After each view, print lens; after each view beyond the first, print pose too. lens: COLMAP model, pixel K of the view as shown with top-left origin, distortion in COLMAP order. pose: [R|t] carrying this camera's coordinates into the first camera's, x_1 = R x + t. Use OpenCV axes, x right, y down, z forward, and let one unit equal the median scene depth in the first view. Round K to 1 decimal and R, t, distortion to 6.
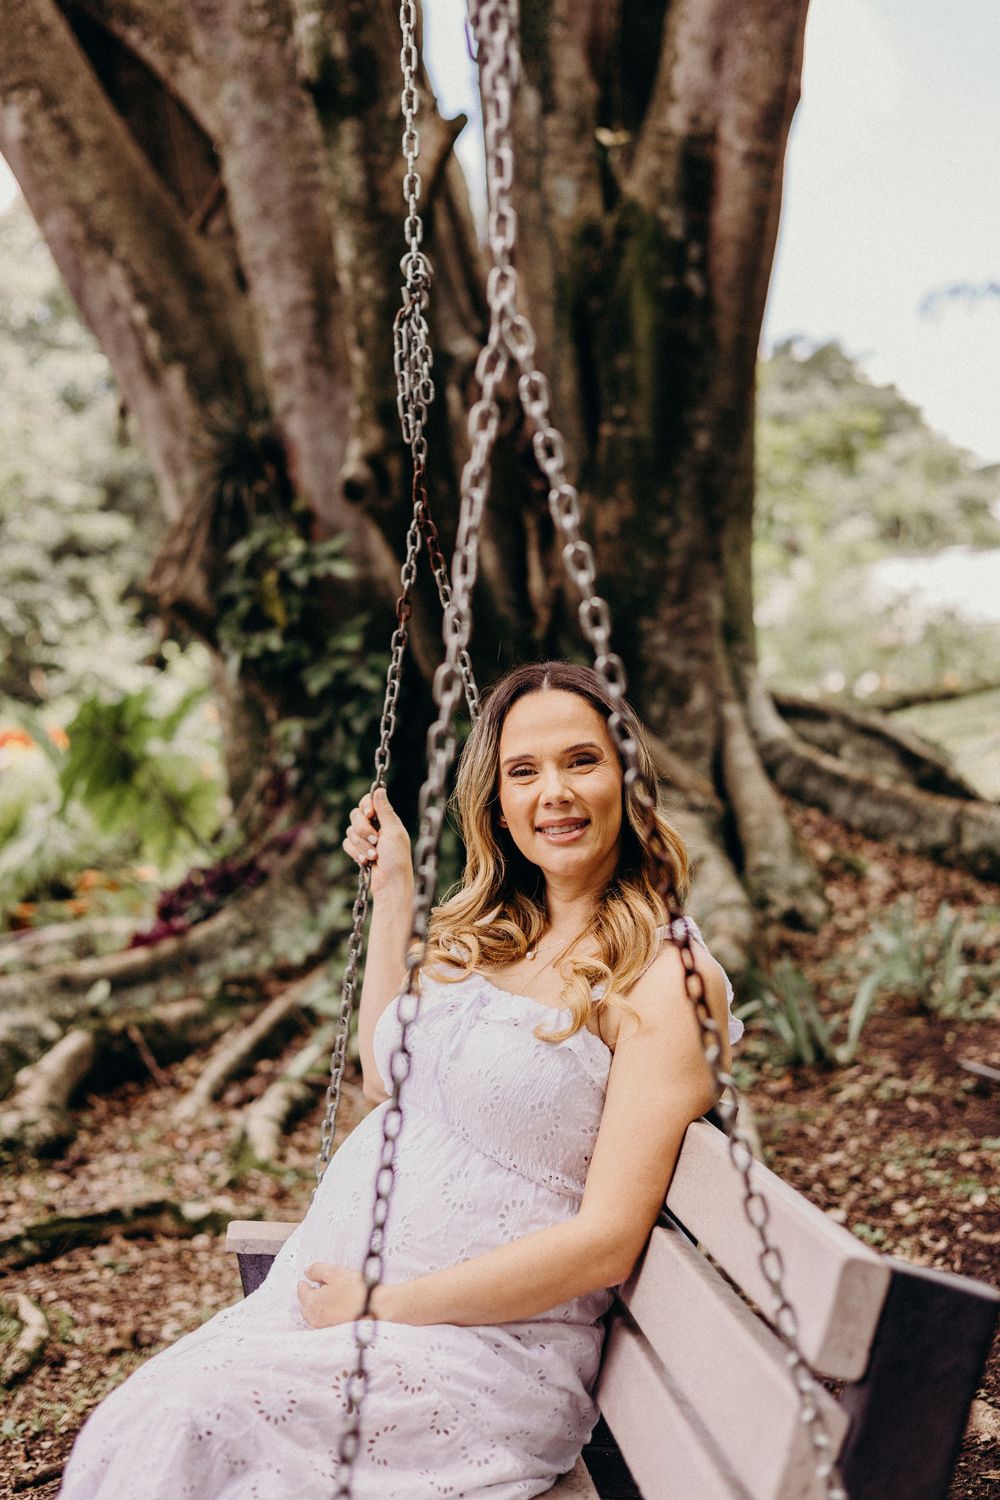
lens RADIAL K [[2166.6, 0, 646.8], [0, 2166.6, 791.8], [0, 0, 1]] dist [0.004863, 0.047410]
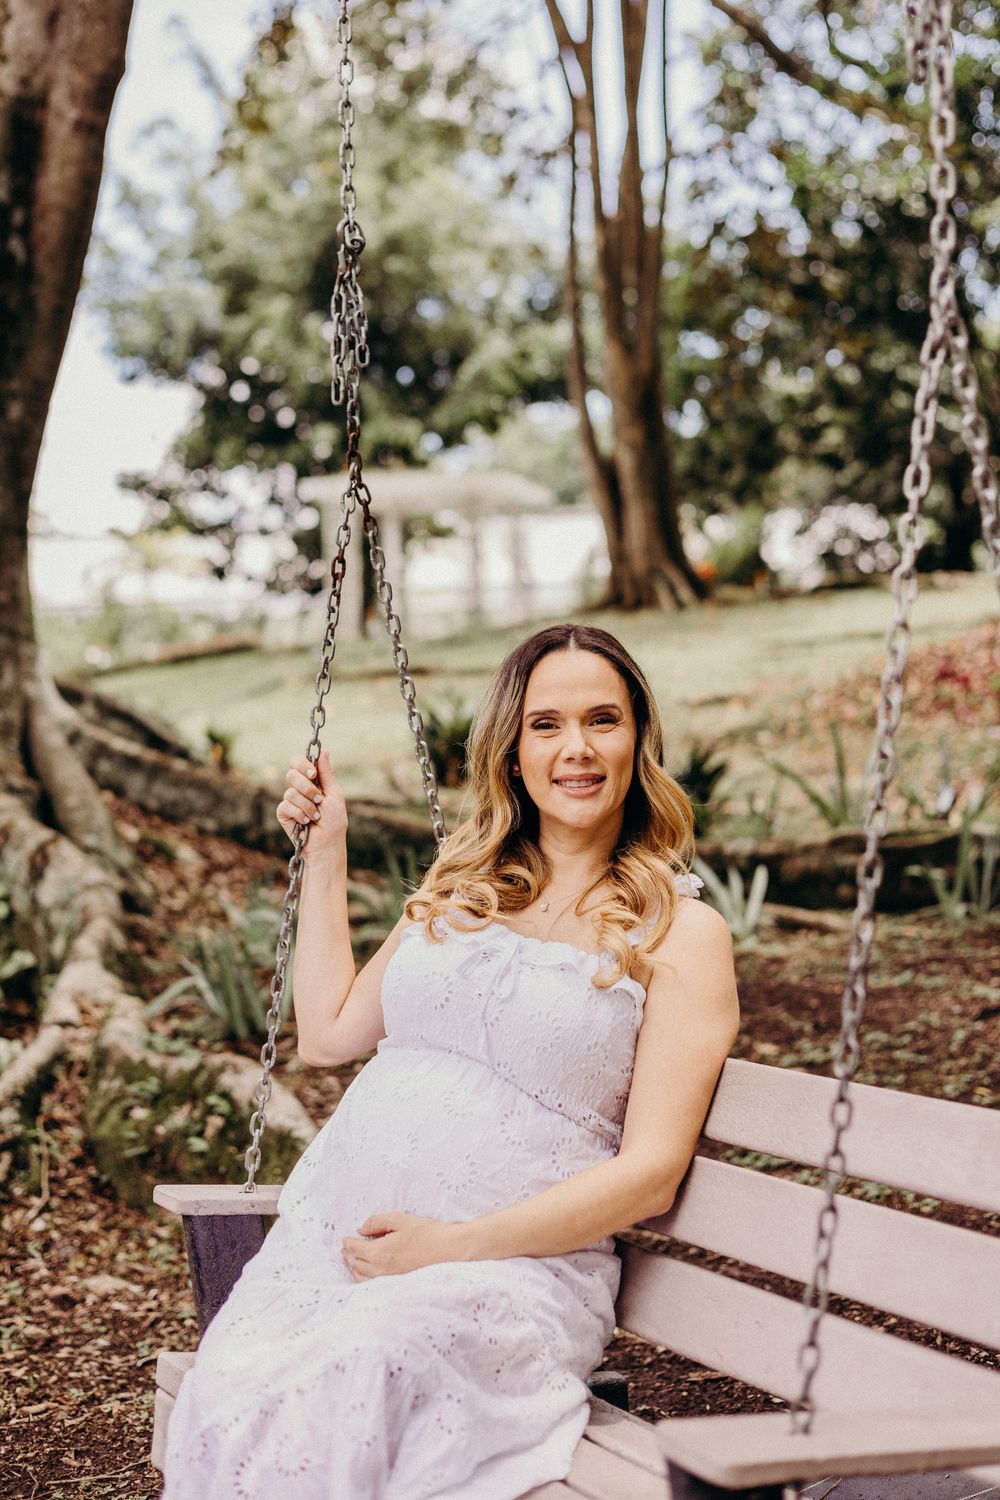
lens RADIAL K [[2196.2, 0, 455.6], [0, 2196.2, 827.1], [0, 0, 1]] dist [-0.033777, -0.039900]
pose [[0.938732, -0.004793, 0.344616, -0.134961], [-0.002147, 0.999803, 0.019754, 0.004913], [-0.344642, -0.019284, 0.938536, 0.006567]]
